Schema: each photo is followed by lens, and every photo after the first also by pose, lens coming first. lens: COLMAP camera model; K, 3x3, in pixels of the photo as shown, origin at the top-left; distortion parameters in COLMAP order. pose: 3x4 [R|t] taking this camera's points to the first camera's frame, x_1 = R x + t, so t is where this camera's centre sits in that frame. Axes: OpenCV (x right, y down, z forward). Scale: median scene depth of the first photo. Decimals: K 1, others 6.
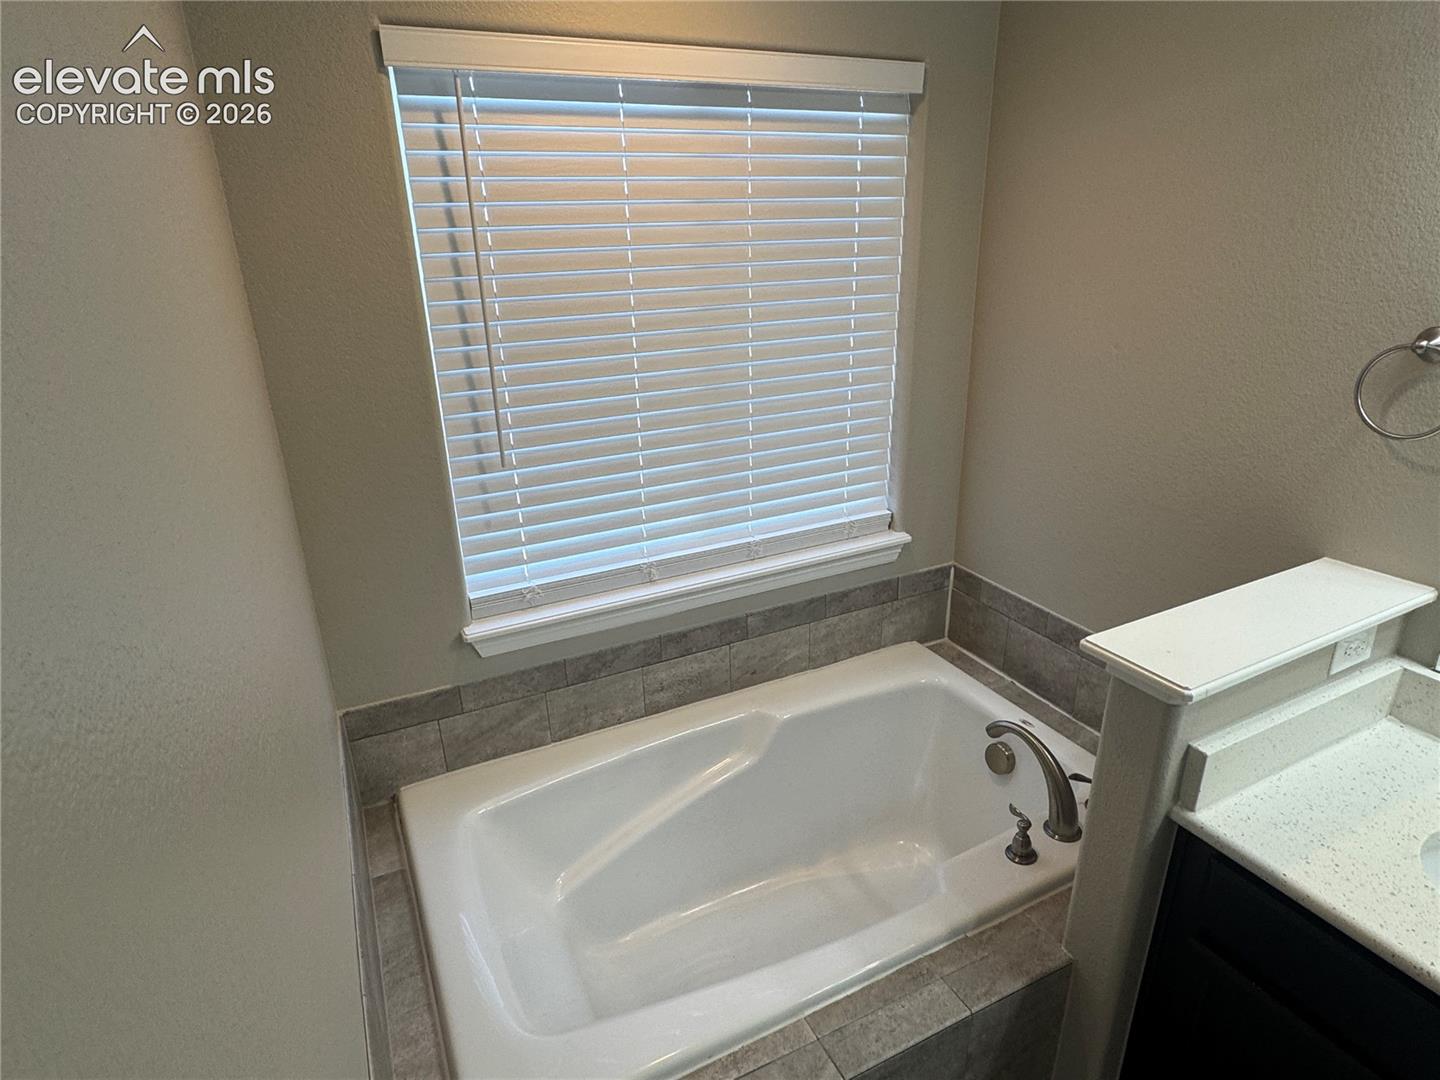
lens RADIAL K [[810.3, 0, 720.0], [0, 810.3, 540.0], [0, 0, 1]] dist [0.003283, 0.000513]
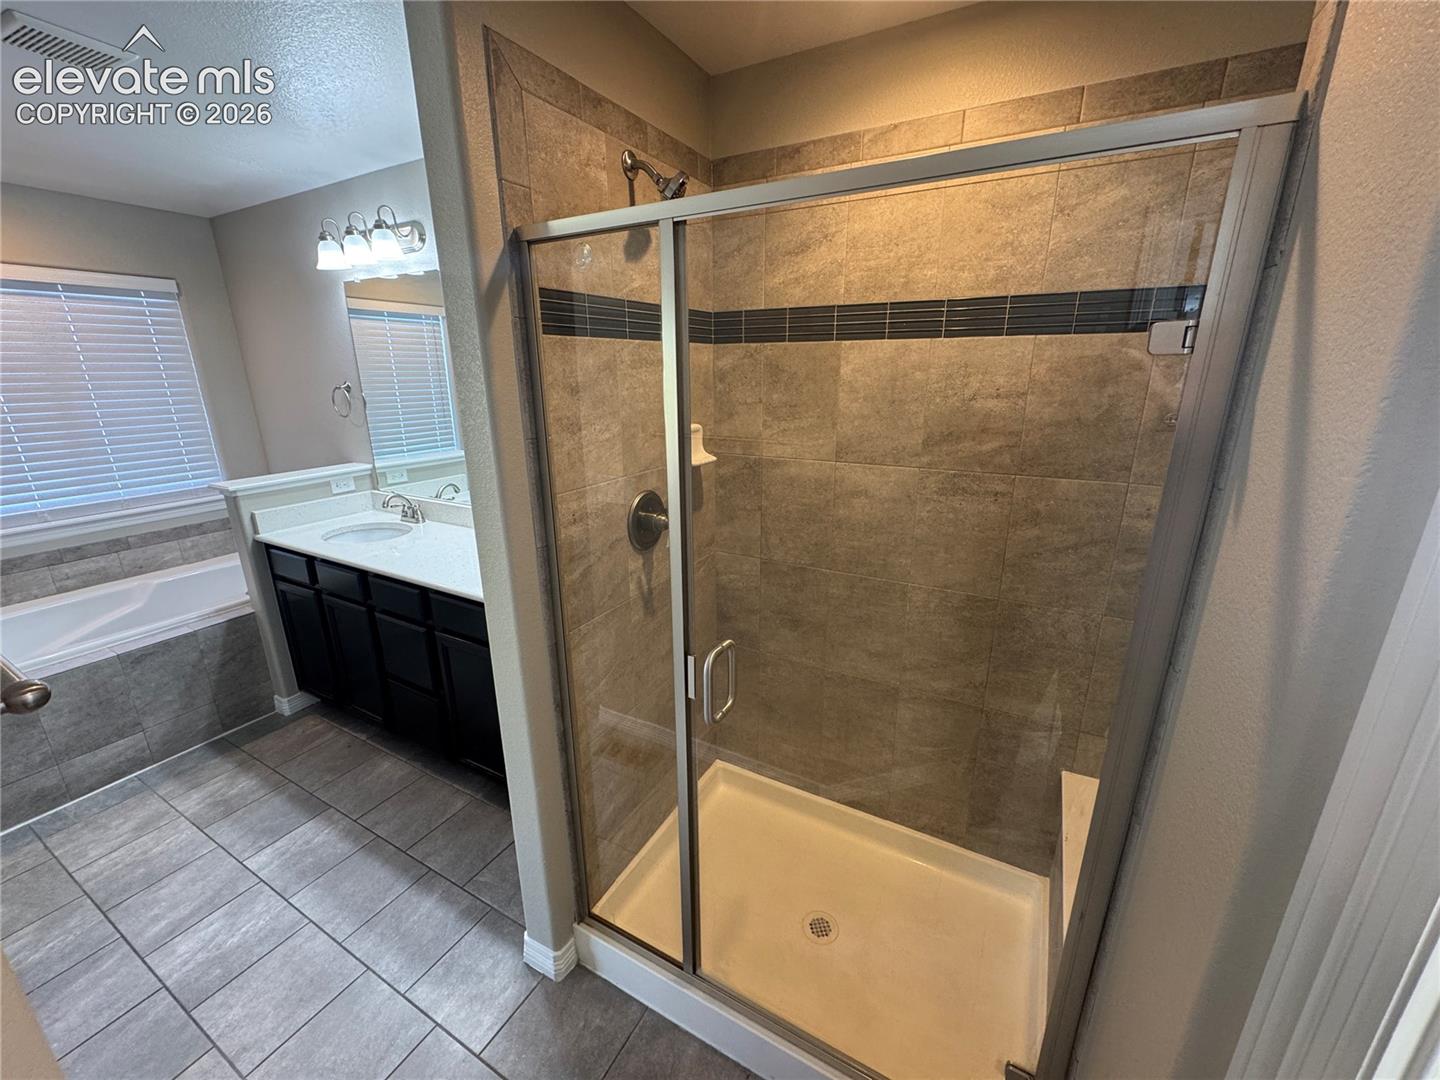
lens RADIAL K [[575.7, 0, 721.9], [0, 575.7, 538.2], [0, 0, 1]] dist [-0.001042, -0.000059]
pose [[0.821935, -0.142317, 0.551514, 0.474483], [0.185981, 0.982267, -0.023700, 0.418531], [-0.538362, 0.122051, 0.833829, -1.008668]]
